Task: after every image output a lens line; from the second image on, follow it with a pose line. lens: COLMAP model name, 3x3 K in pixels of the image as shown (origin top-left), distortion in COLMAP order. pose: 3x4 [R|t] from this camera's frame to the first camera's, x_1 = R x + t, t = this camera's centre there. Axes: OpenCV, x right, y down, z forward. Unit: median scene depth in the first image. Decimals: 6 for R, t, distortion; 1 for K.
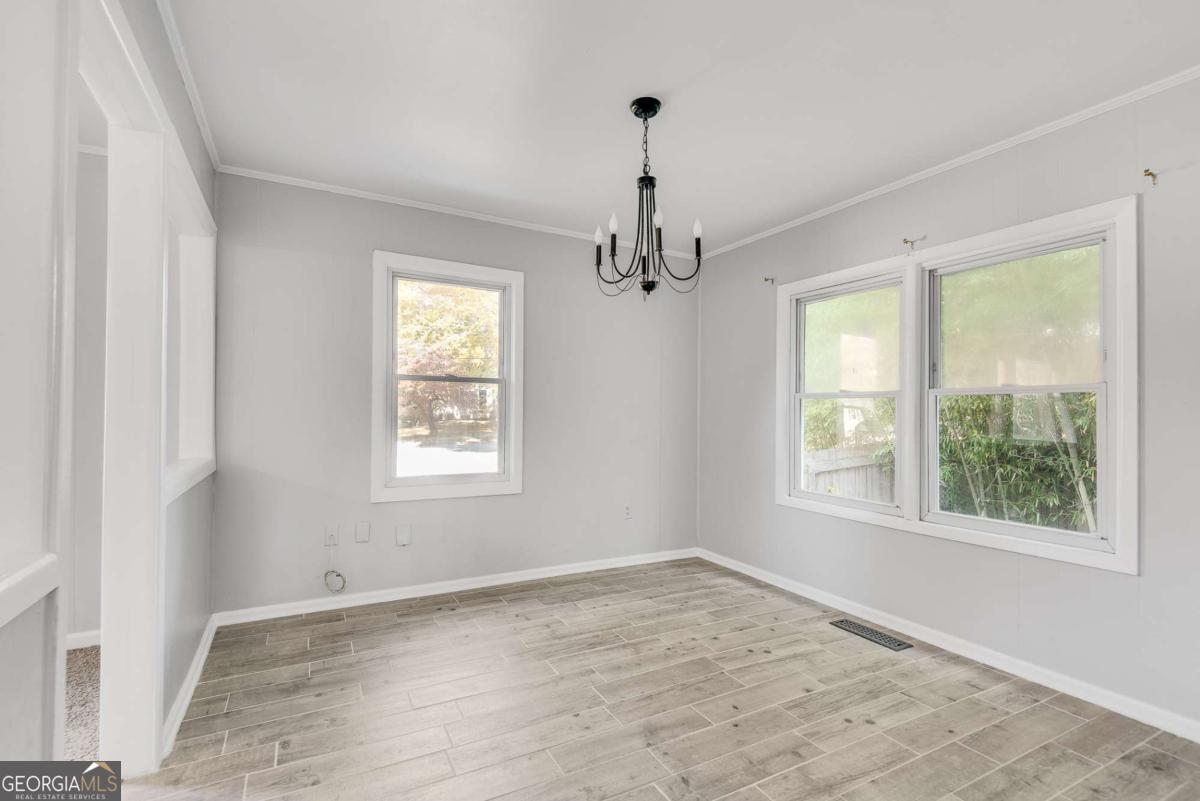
lens RADIAL K [[544.8, 0, 597.3], [0, 544.8, 399.7], [0, 0, 1]] dist [0.022388, -0.011390]
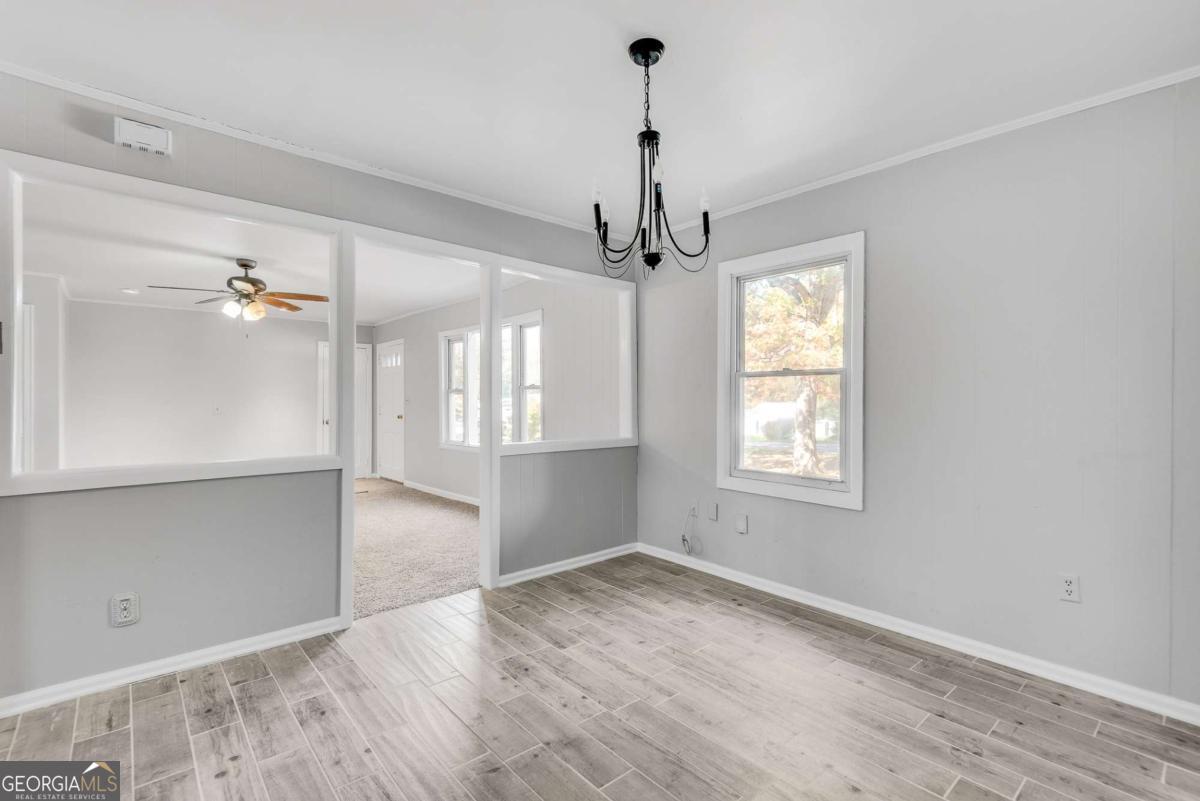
lens RADIAL K [[544.8, 0, 599.7], [0, 544.8, 399.1], [0, 0, 1]] dist [0.022388, -0.011390]
pose [[0.221897, -0.006992, -0.975045, 0.734163], [0.015070, 0.999879, -0.003741, 0.007527], [0.974954, -0.013864, 0.221976, 0.594977]]
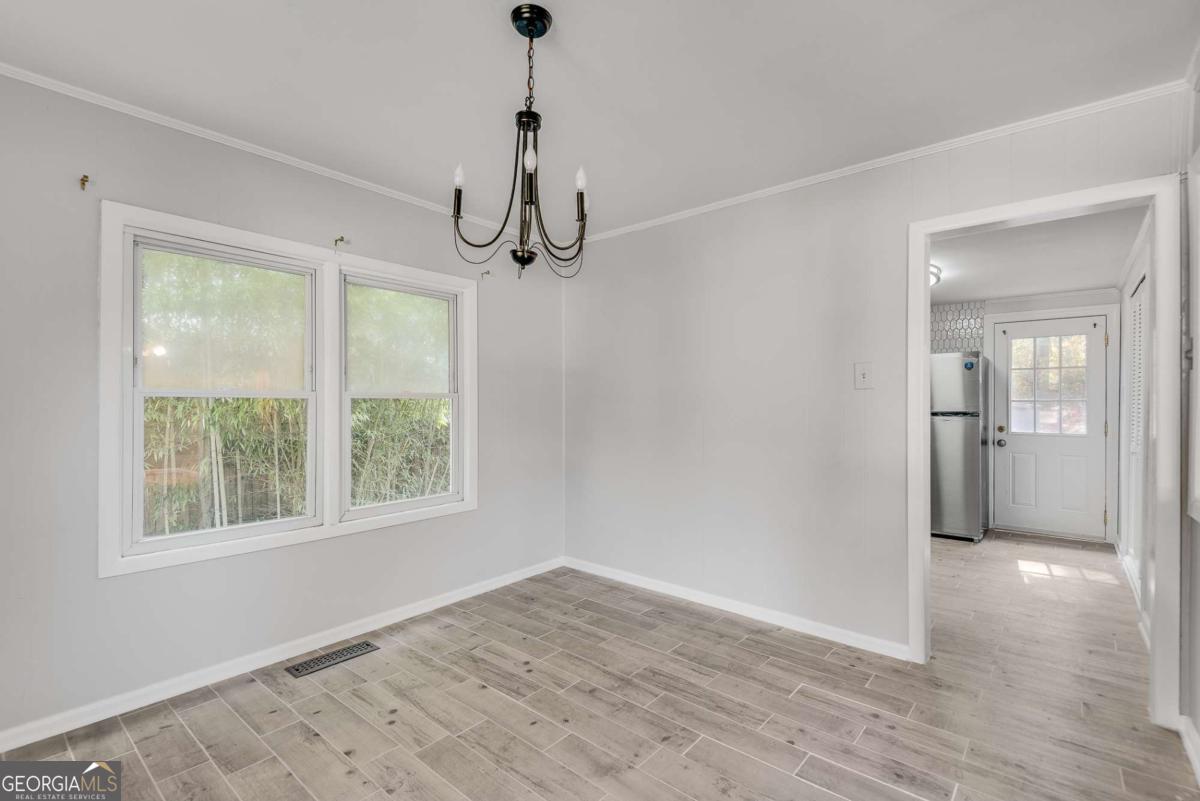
lens RADIAL K [[544.8, 0, 601.7], [0, 544.8, 400.5], [0, 0, 1]] dist [0.022388, -0.011390]
pose [[-0.361621, -0.004210, 0.932316, -0.532772], [-0.022528, 0.999737, -0.004224, -0.008717], [-0.932053, -0.022531, -0.361621, 0.954323]]
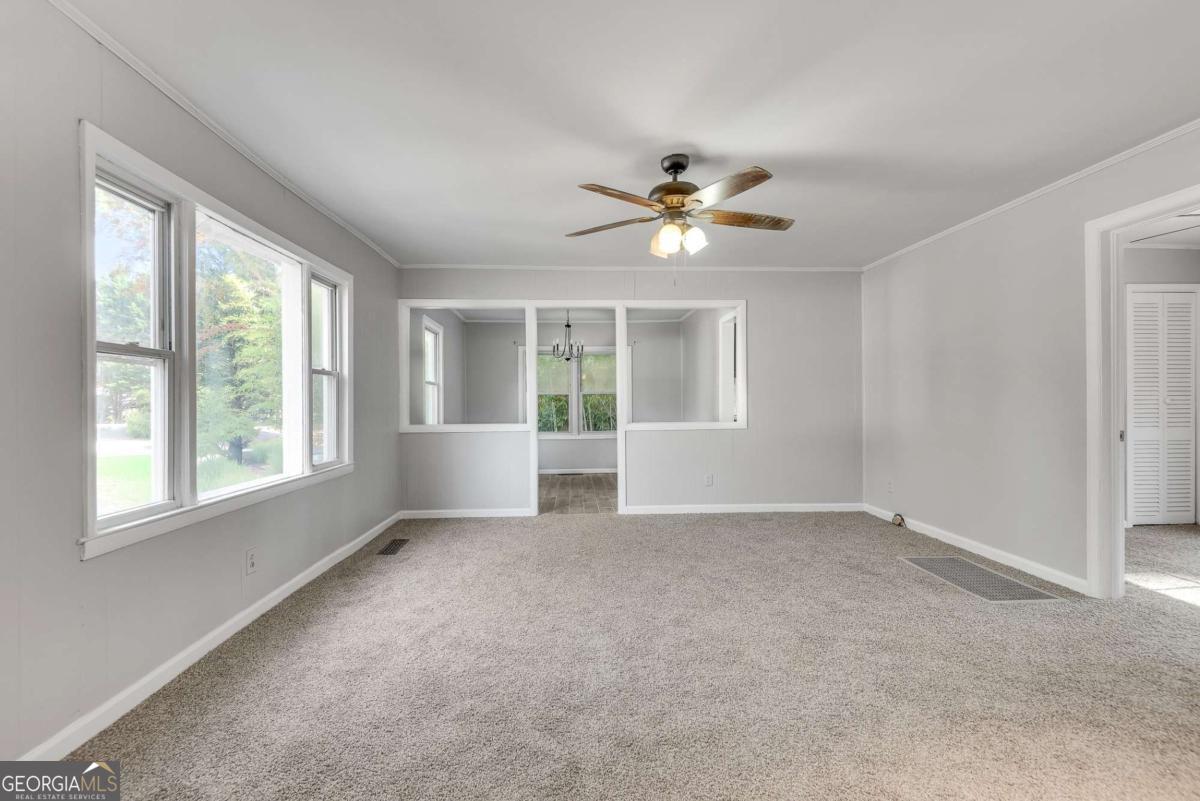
lens RADIAL K [[544.8, 0, 597.2], [0, 544.8, 403.5], [0, 0, 1]] dist [0.022388, -0.011390]
pose [[0.425338, -0.011195, 0.904965, -2.162017], [-0.004337, 0.999887, 0.014407, 0.002656], [-0.905024, -0.010053, 0.425242, -0.394046]]
